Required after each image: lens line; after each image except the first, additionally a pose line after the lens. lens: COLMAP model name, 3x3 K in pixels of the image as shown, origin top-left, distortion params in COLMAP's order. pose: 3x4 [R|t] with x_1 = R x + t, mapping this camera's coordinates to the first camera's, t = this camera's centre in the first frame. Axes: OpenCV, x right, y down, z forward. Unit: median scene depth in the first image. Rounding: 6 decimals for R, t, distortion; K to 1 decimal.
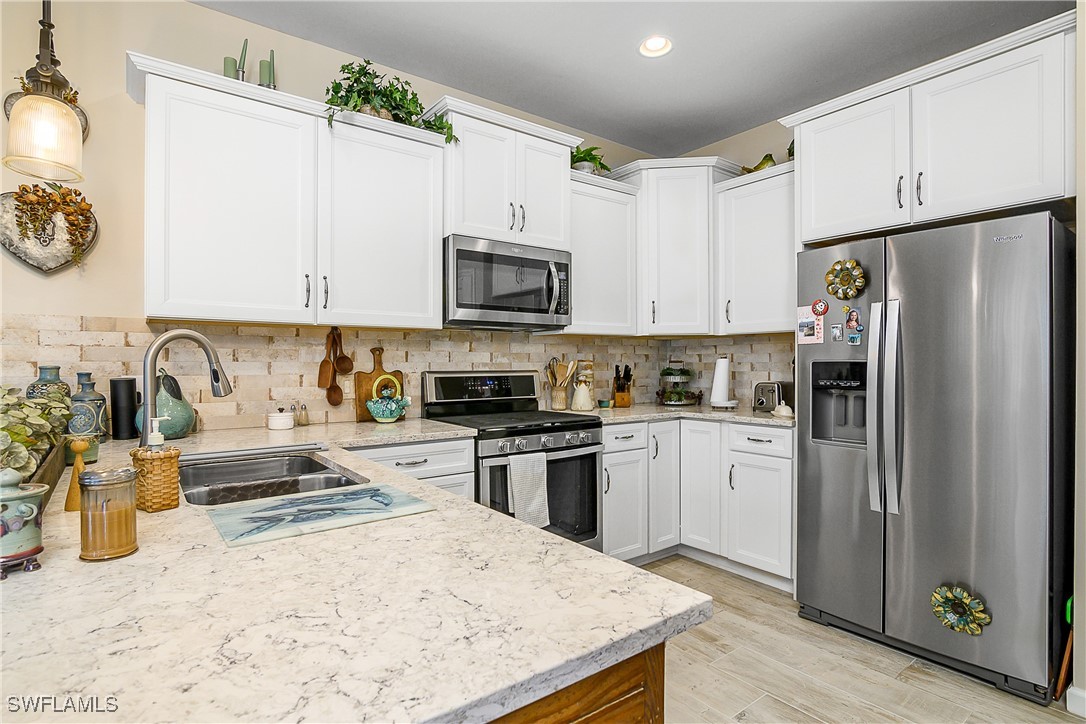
lens RADIAL K [[546.8, 0, 539.5], [0, 546.8, 363.3], [0, 0, 1]] dist [-0.019588, 0.000444]
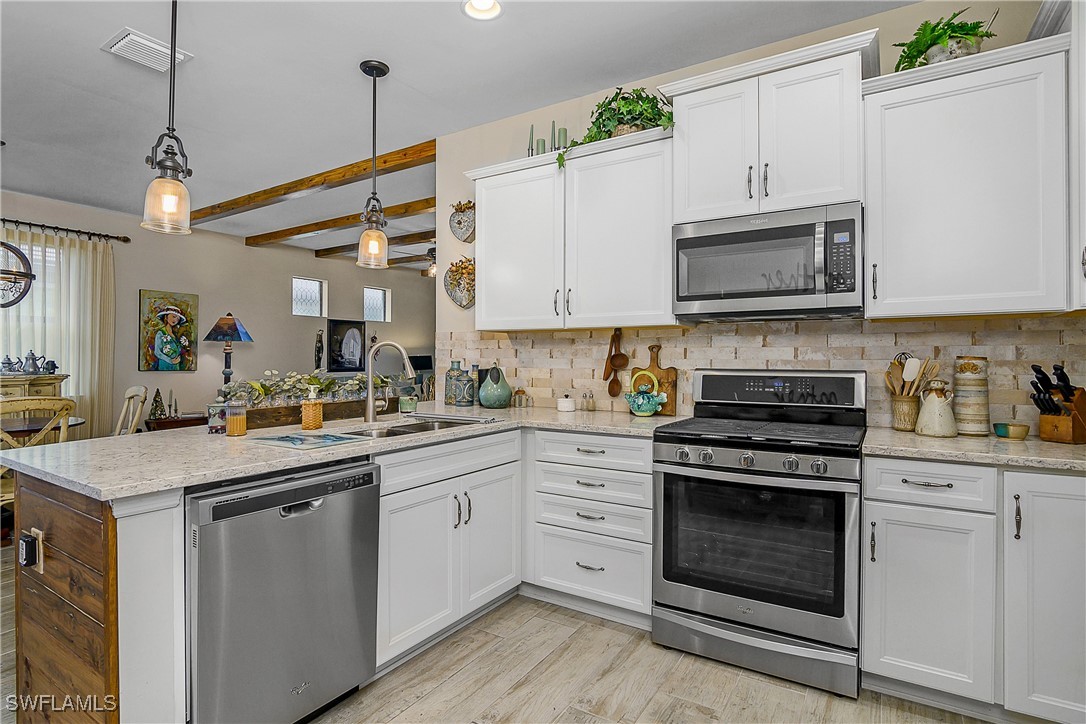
lens RADIAL K [[546.8, 0, 541.2], [0, 546.8, 361.1], [0, 0, 1]] dist [-0.019588, 0.000444]
pose [[0.363283, 0.009186, -0.931634, 0.621118], [-0.000086, 0.999952, 0.009826, -0.008319], [0.931679, -0.003489, 0.363266, 0.419508]]
